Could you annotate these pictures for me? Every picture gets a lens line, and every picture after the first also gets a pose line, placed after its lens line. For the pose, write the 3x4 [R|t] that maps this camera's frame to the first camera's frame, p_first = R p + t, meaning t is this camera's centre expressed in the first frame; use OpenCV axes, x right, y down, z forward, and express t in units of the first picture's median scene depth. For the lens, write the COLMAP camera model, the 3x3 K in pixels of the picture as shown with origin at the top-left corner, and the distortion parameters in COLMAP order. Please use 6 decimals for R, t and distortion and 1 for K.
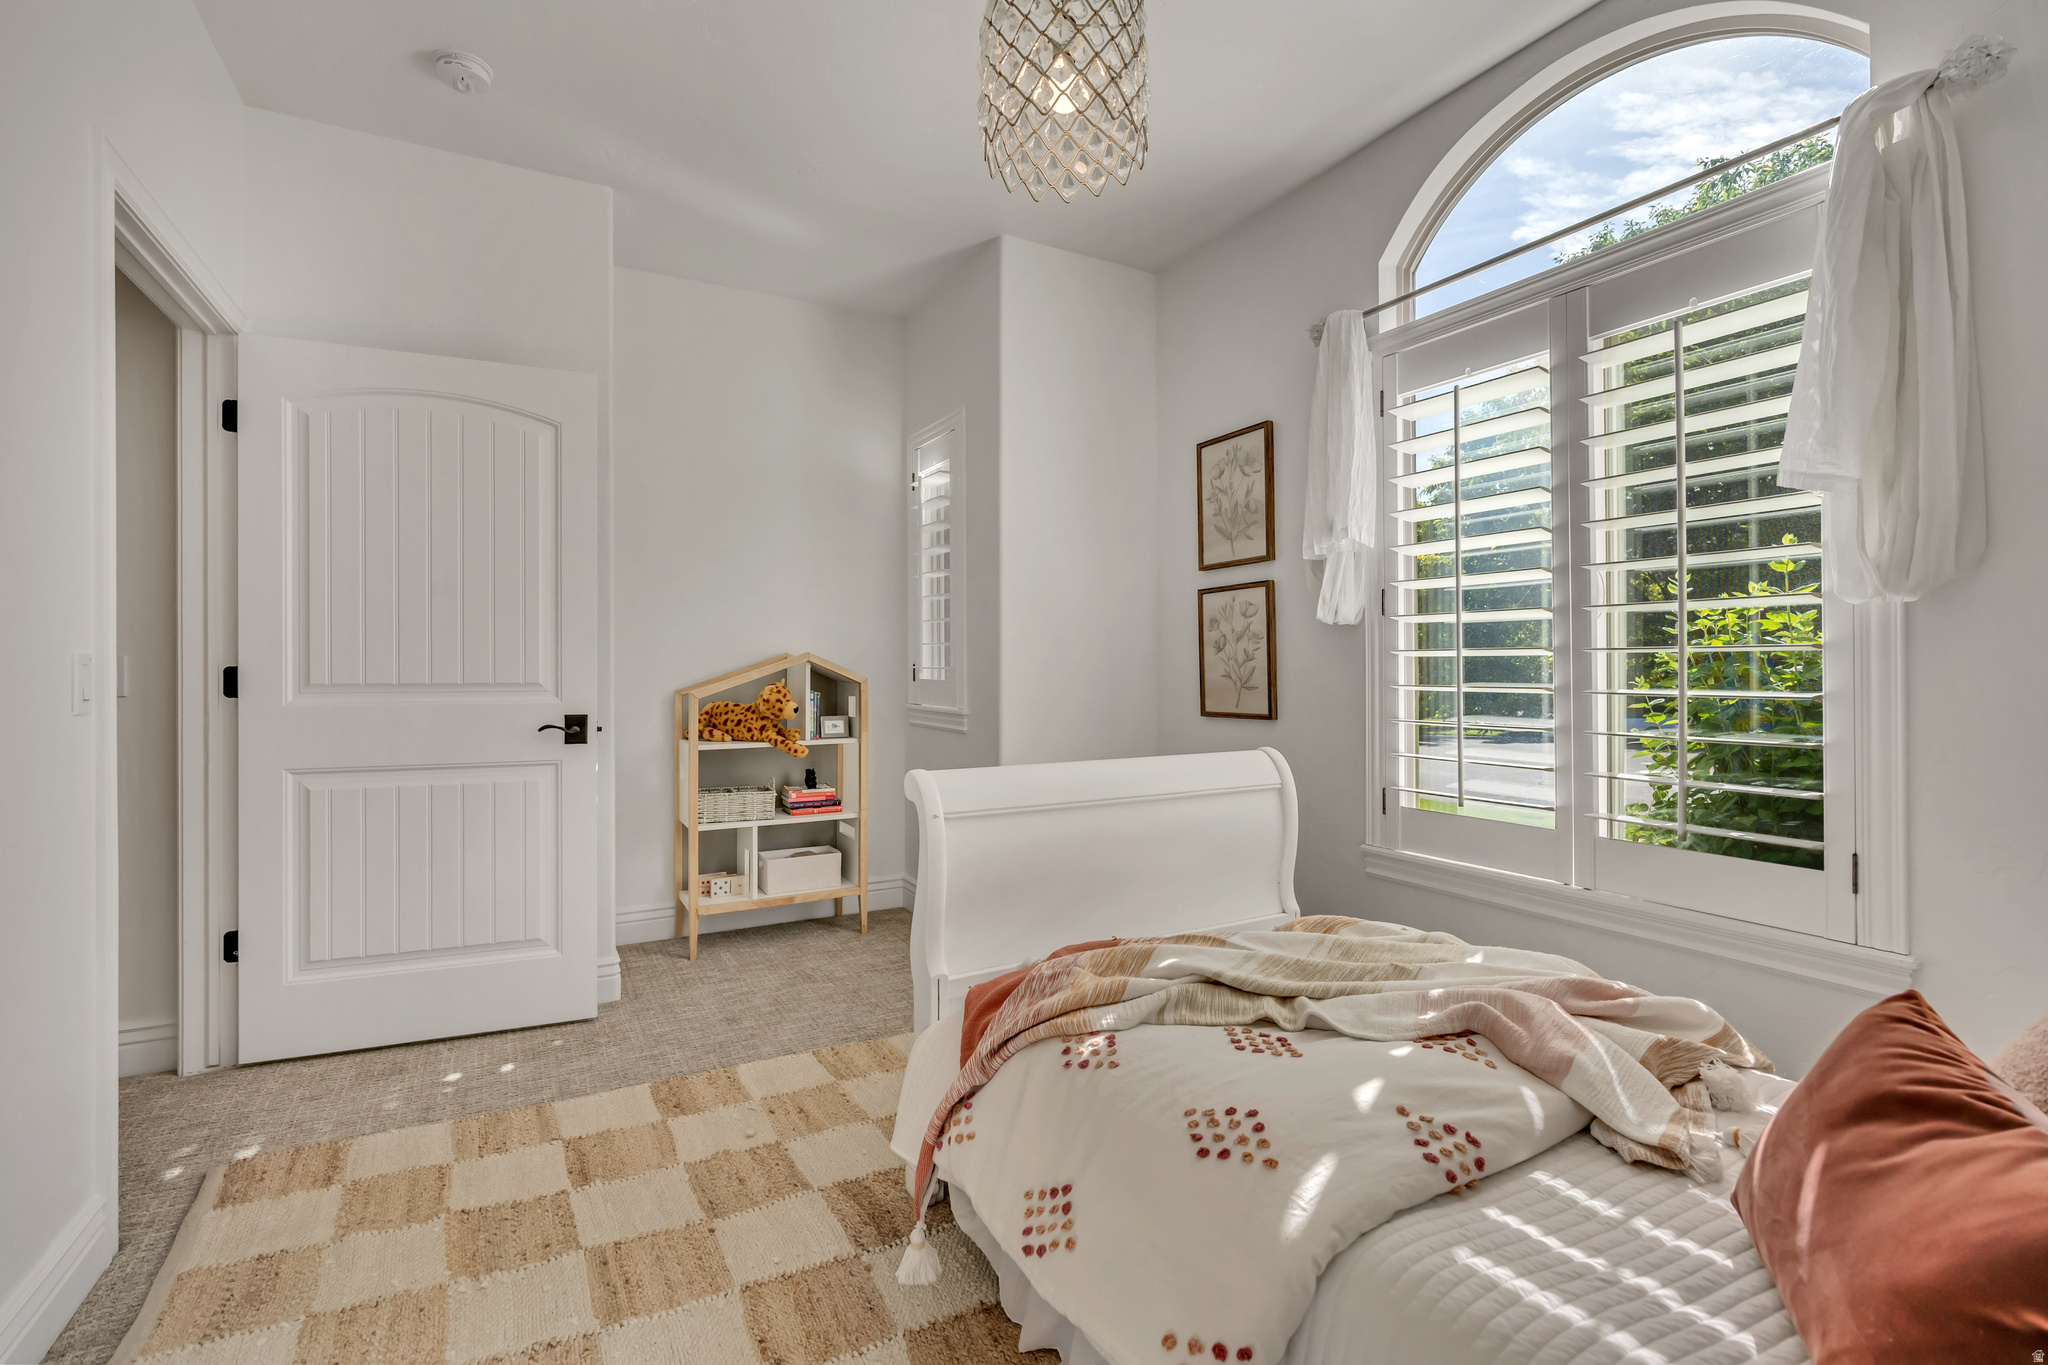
lens RADIAL K [[939.6, 0, 1023.1], [0, 939.6, 668.8], [0, 0, 1]] dist [-0.001616, 0.000045]
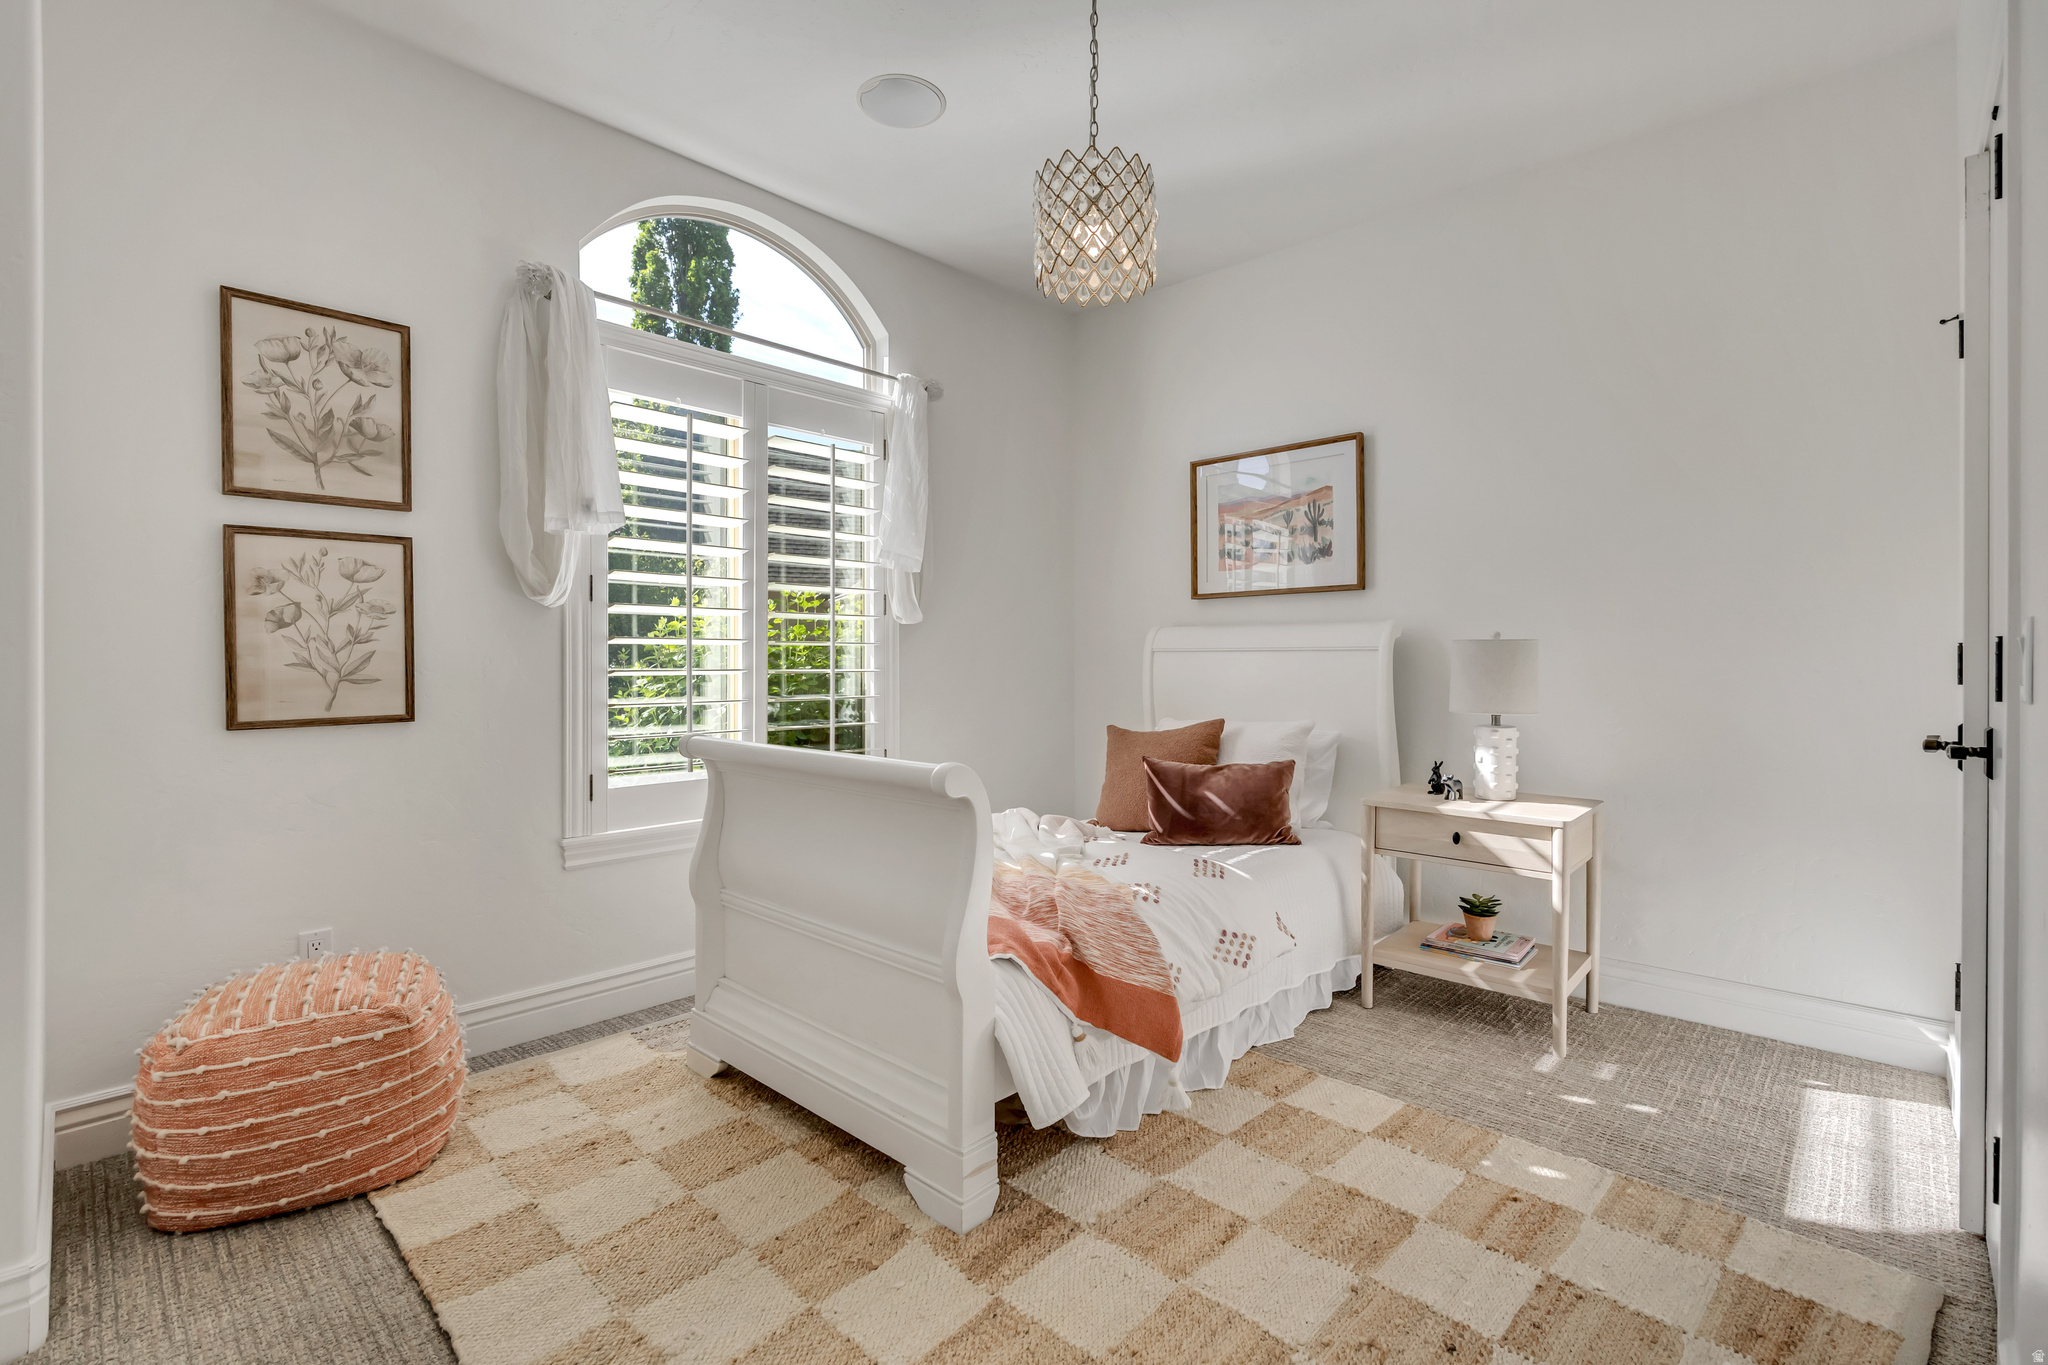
lens RADIAL K [[939.6, 0, 1027.7], [0, 939.6, 671.7], [0, 0, 1]] dist [-0.001616, 0.000045]
pose [[-0.322251, -0.008092, 0.946620, -0.612739], [0.006359, 0.999922, 0.010712, 0.009186], [-0.946633, 0.009471, -0.322174, 0.765372]]
